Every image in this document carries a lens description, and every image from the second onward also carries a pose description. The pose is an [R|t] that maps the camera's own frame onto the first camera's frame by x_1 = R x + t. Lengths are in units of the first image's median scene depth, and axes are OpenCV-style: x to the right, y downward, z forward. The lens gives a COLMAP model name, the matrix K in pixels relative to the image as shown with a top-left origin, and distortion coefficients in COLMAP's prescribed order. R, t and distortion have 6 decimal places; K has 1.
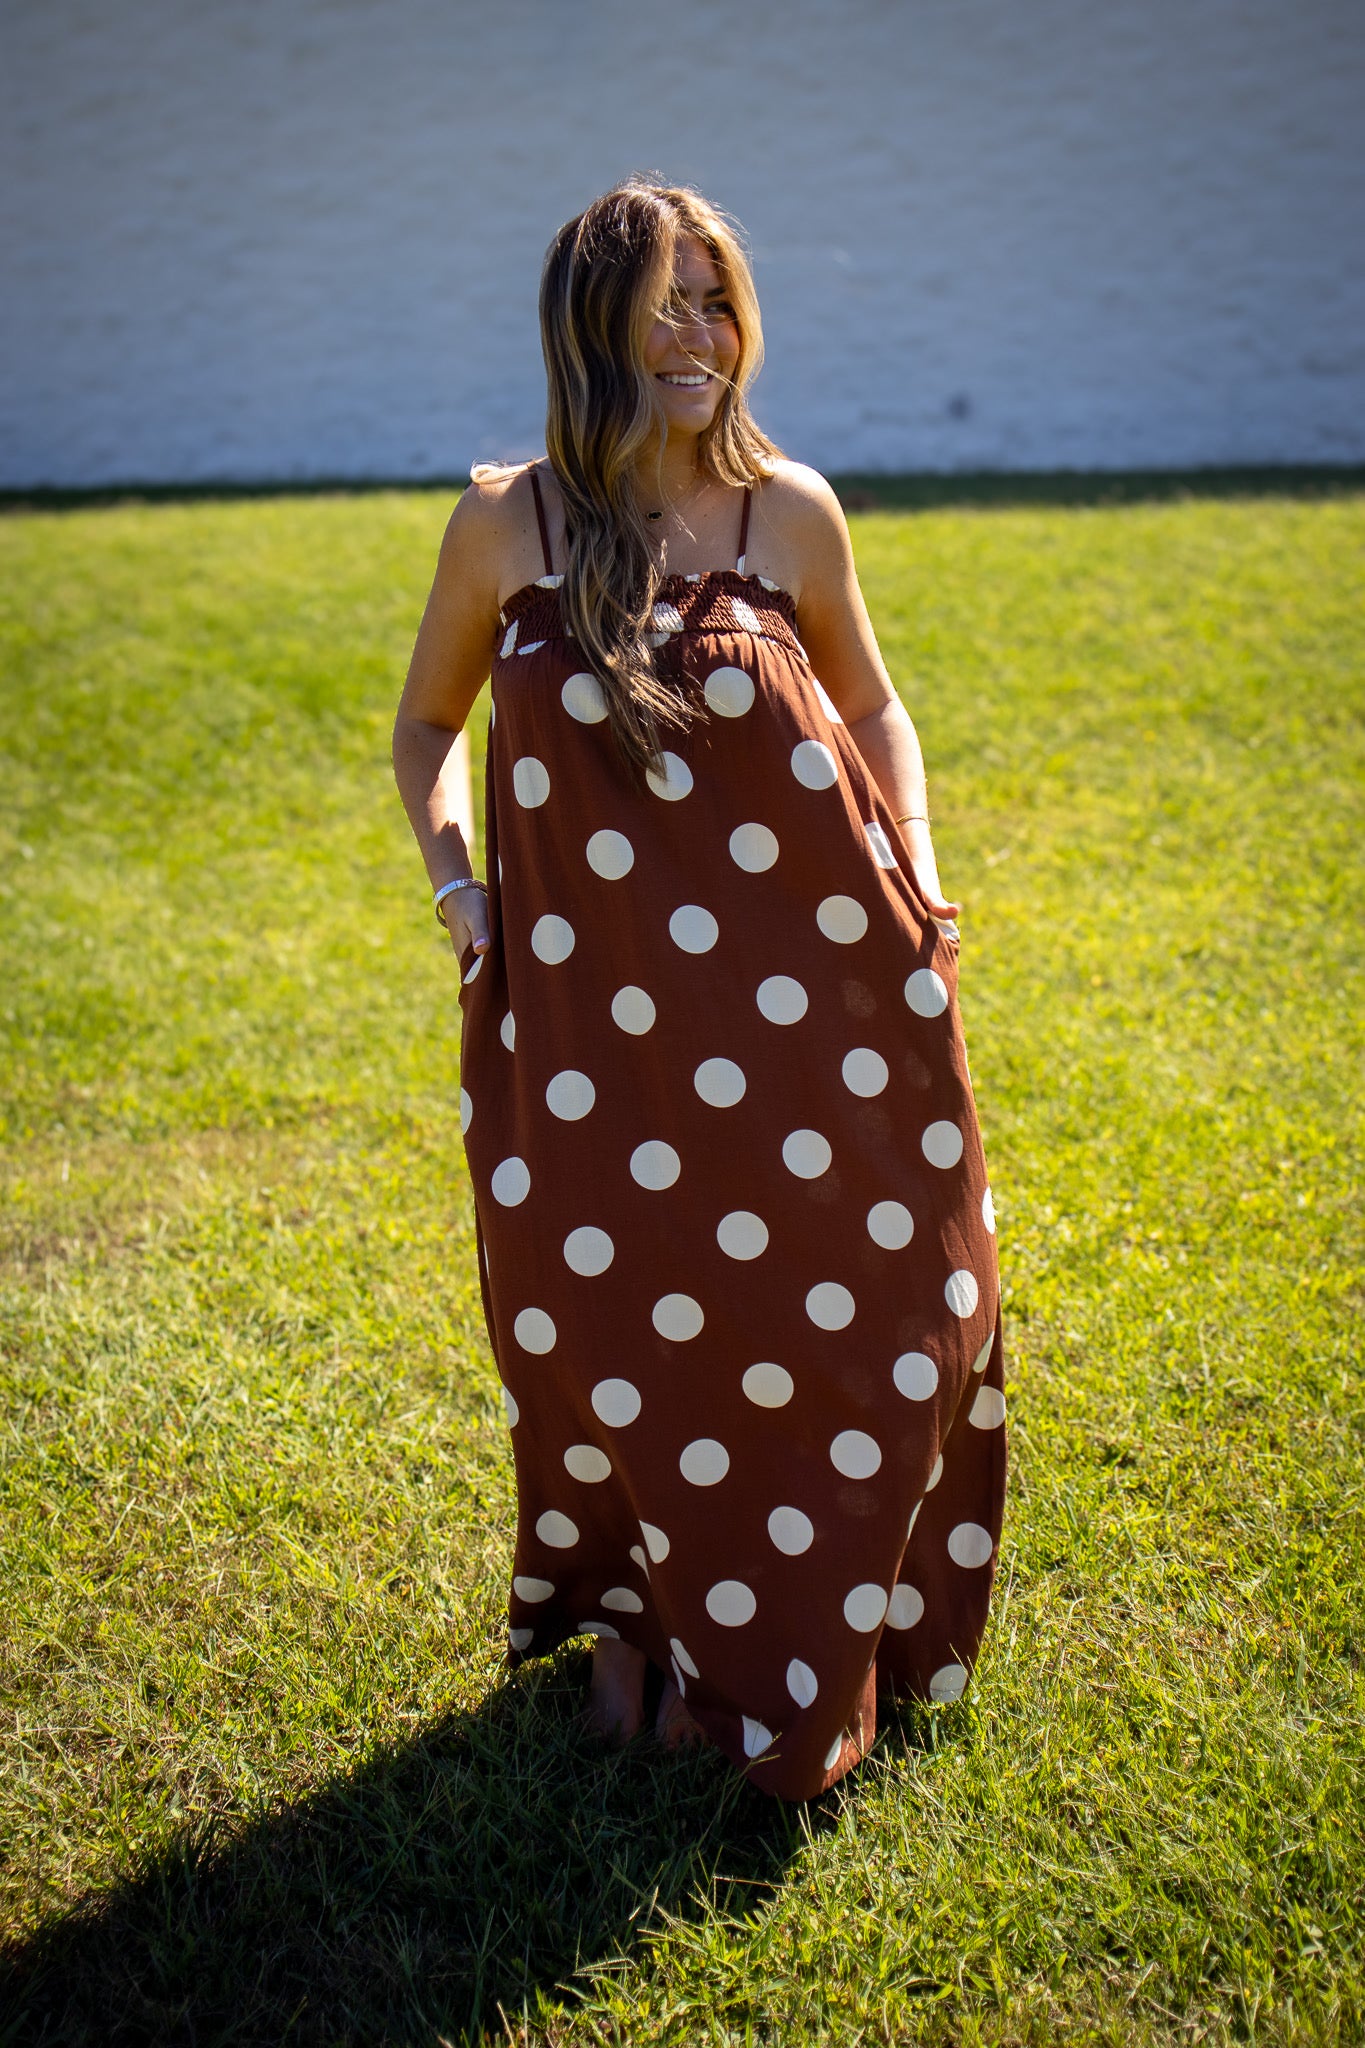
lens RADIAL K [[2487.7, 0, 682.5], [0, 2487.7, 1024.0], [0, 0, 1]] dist [0.025871, 0.277158]
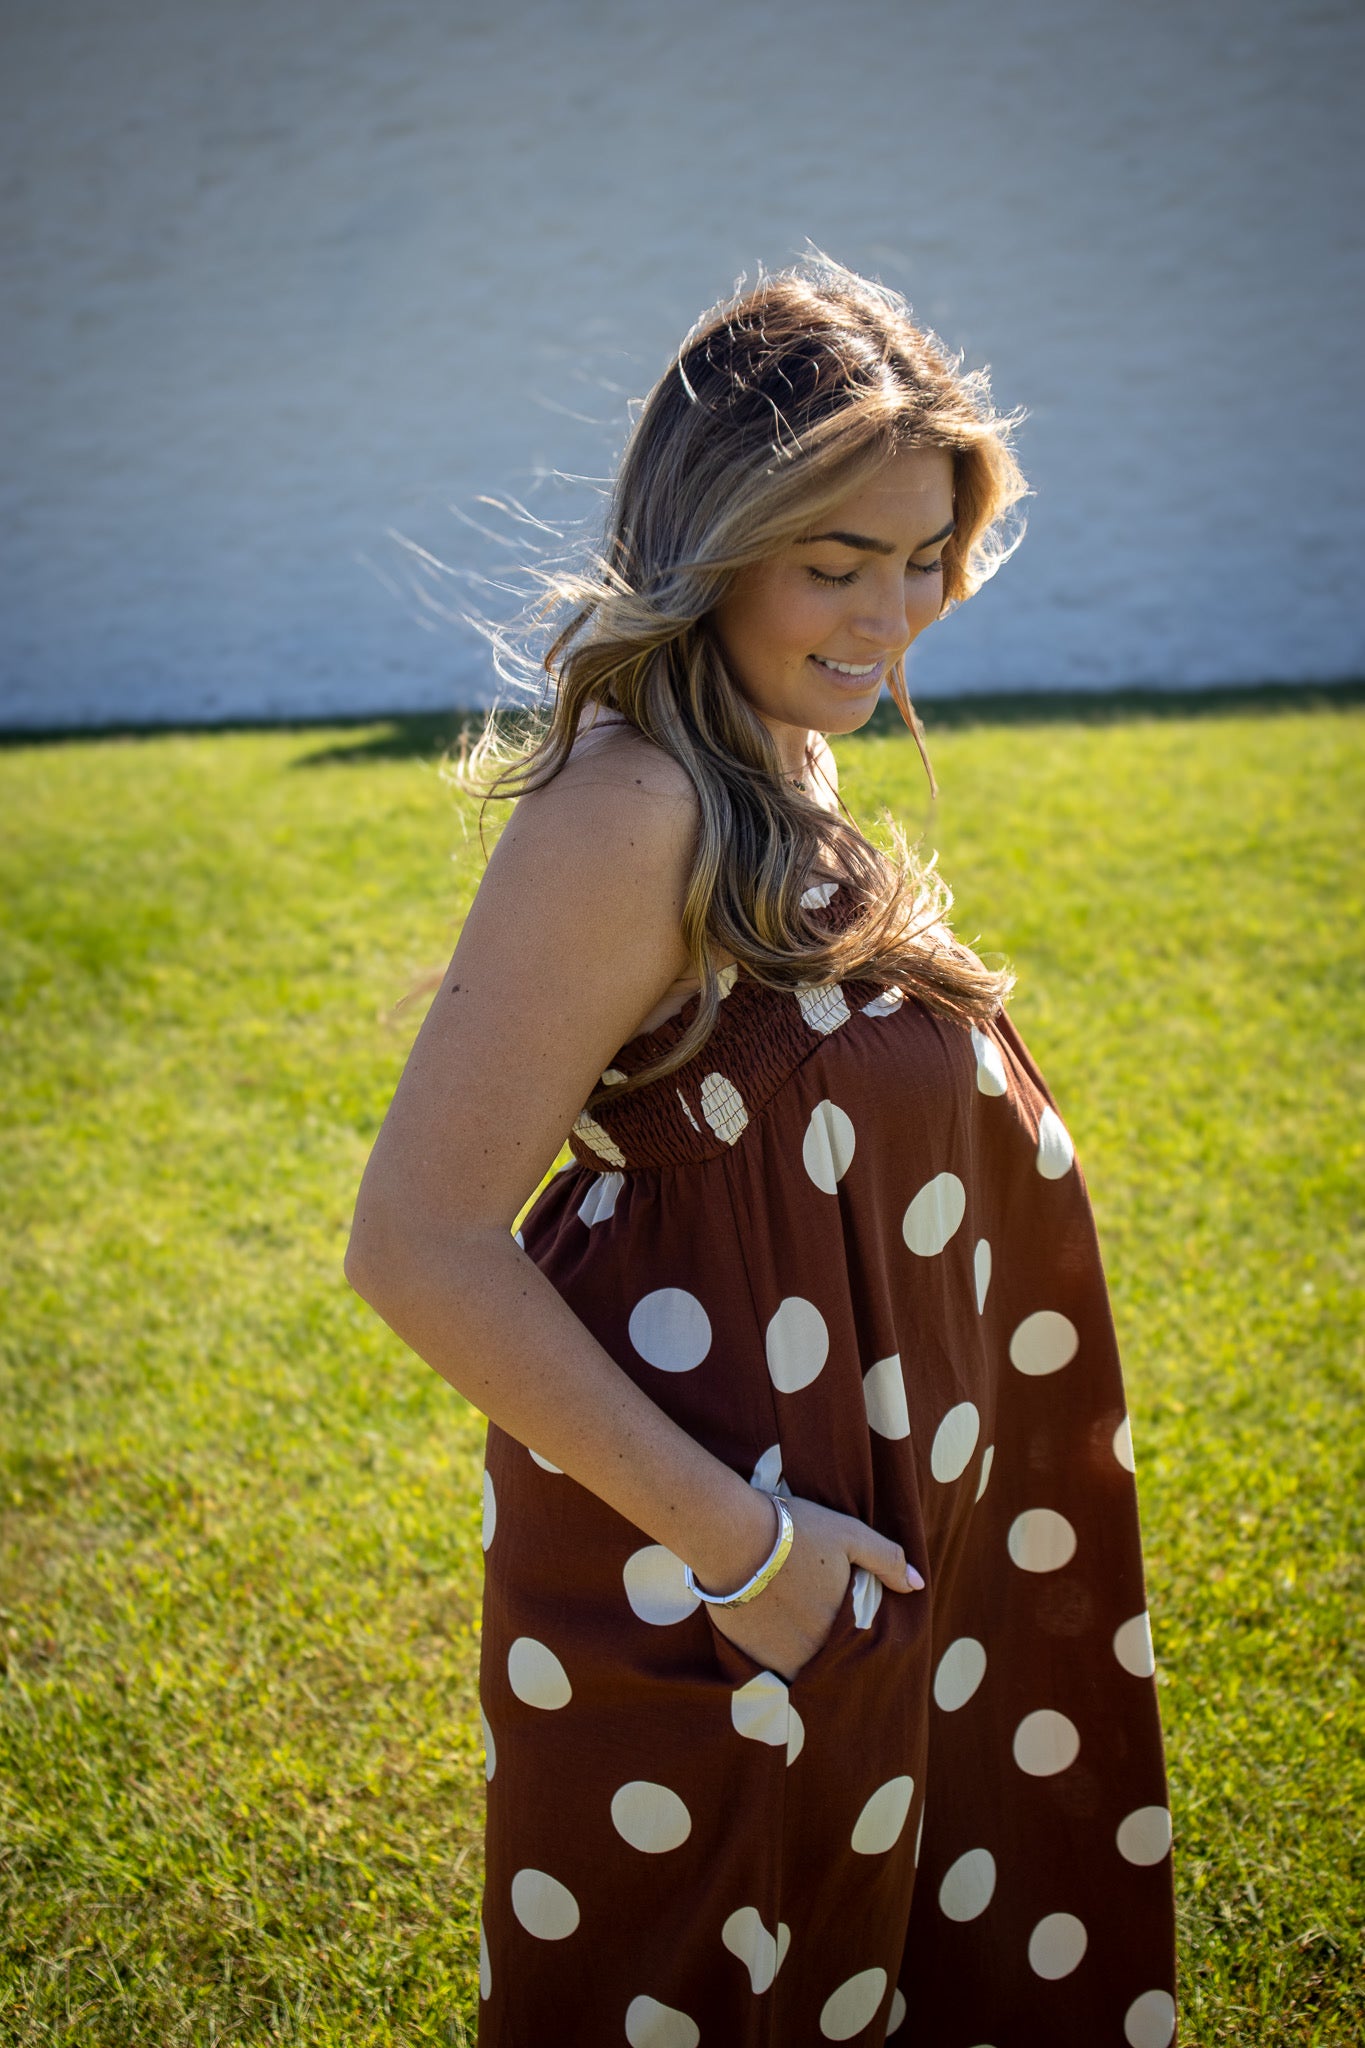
lens RADIAL K [[2388.5, 0, 682.5], [0, 2388.5, 1024.0], [0, 0, 1]] dist [0.008416, 0.303800]
pose [[0.995706, -0.034401, 0.085941, -0.009049], [0.041563, 0.995684, -0.082985, -0.047255], [-0.082716, 0.086201, 0.992838, 0.191819]]
